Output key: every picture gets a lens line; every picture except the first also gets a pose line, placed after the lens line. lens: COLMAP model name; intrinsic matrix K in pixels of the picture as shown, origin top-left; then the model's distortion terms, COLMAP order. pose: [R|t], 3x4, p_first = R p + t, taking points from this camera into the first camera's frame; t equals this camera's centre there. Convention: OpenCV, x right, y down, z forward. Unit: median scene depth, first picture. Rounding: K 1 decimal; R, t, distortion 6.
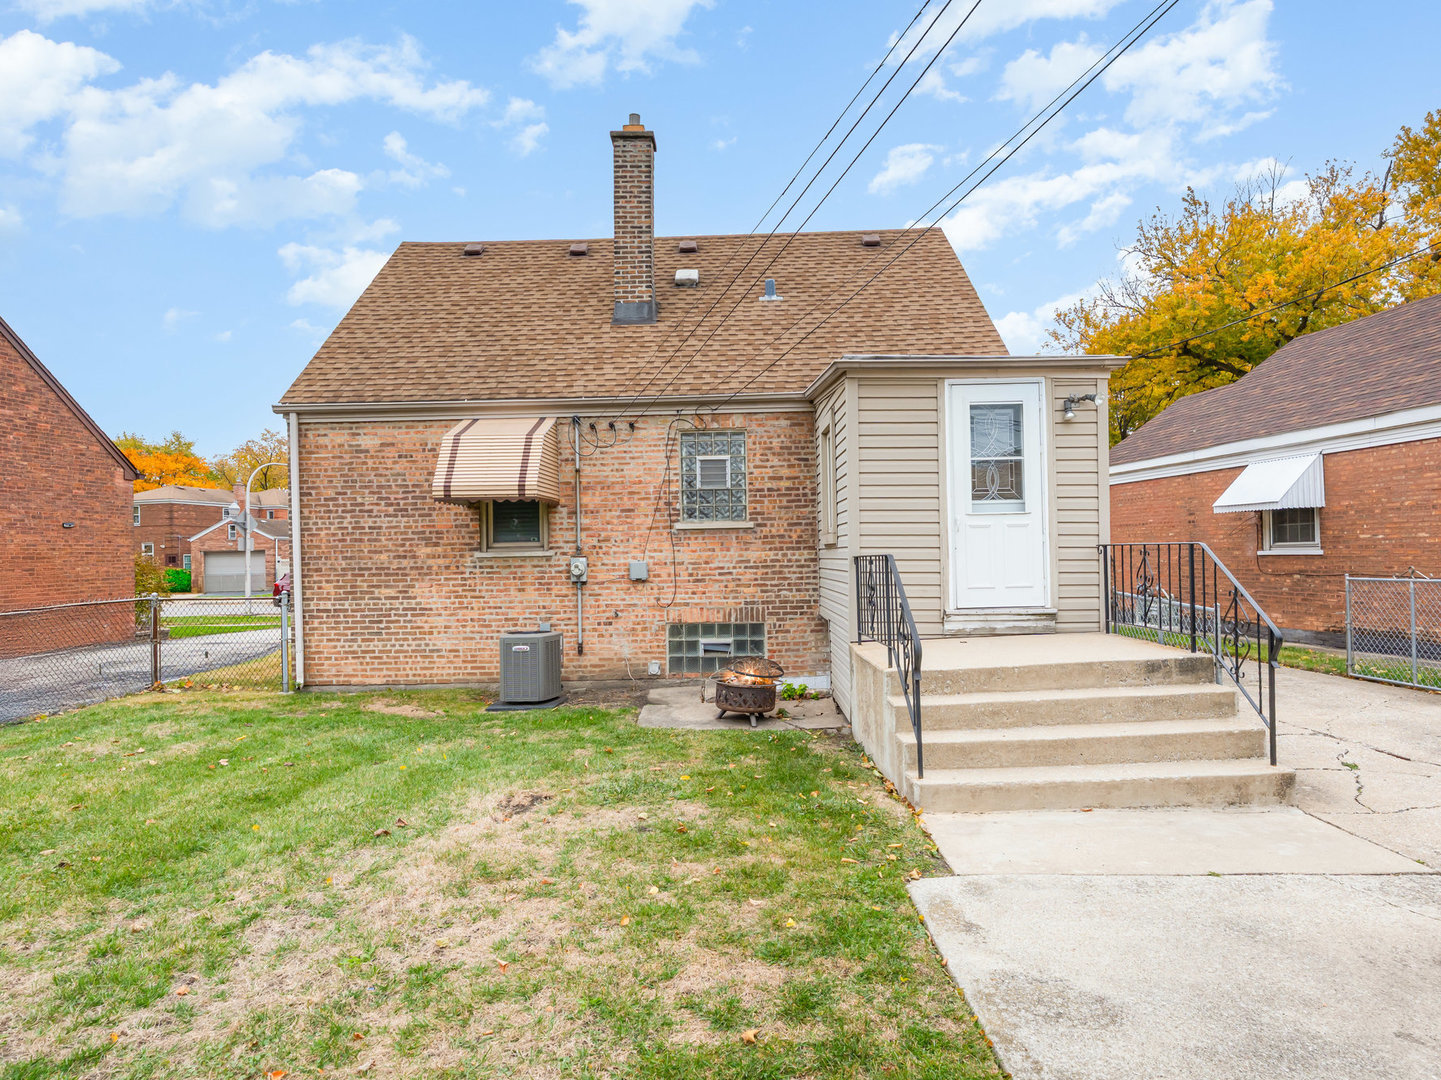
lens RADIAL K [[804.8, 0, 721.0], [0, 804.8, 550.1], [0, 0, 1]] dist [-0.004475, 0.002826]
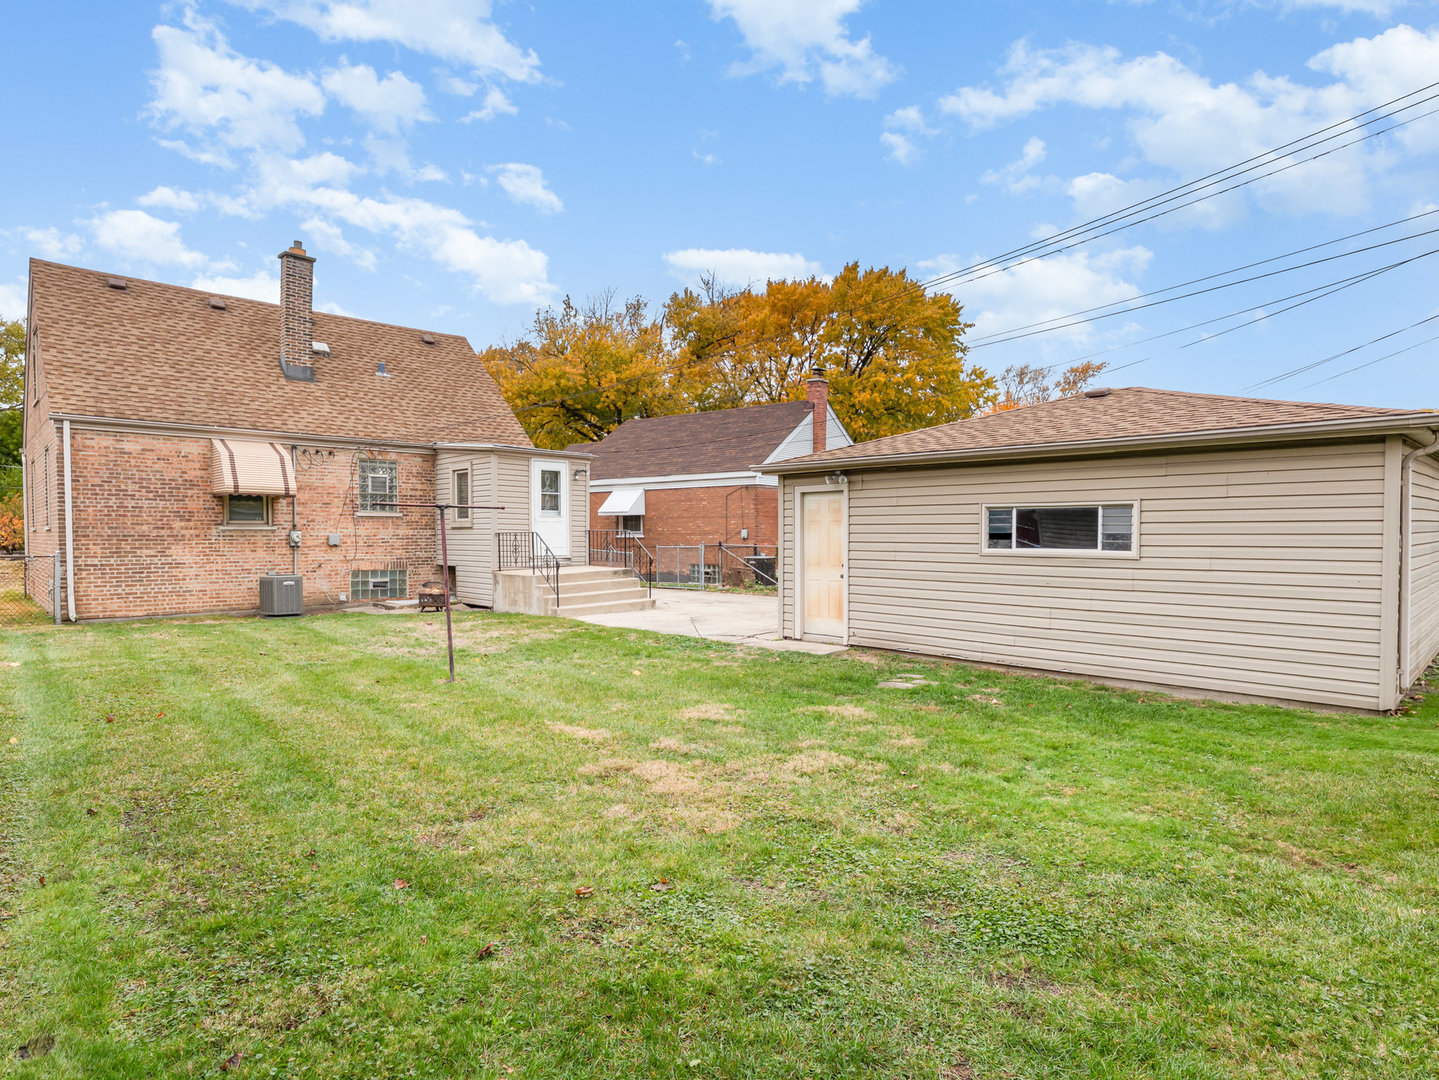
lens RADIAL K [[803.7, 0, 720.0], [0, 803.7, 550.1], [0, 0, 1]] dist [-0.004475, 0.002826]
pose [[0.710820, 0.005358, 0.703354, -0.704517], [-0.018590, 0.999765, 0.011171, 0.013378], [-0.703128, -0.021016, 0.710752, -0.760410]]
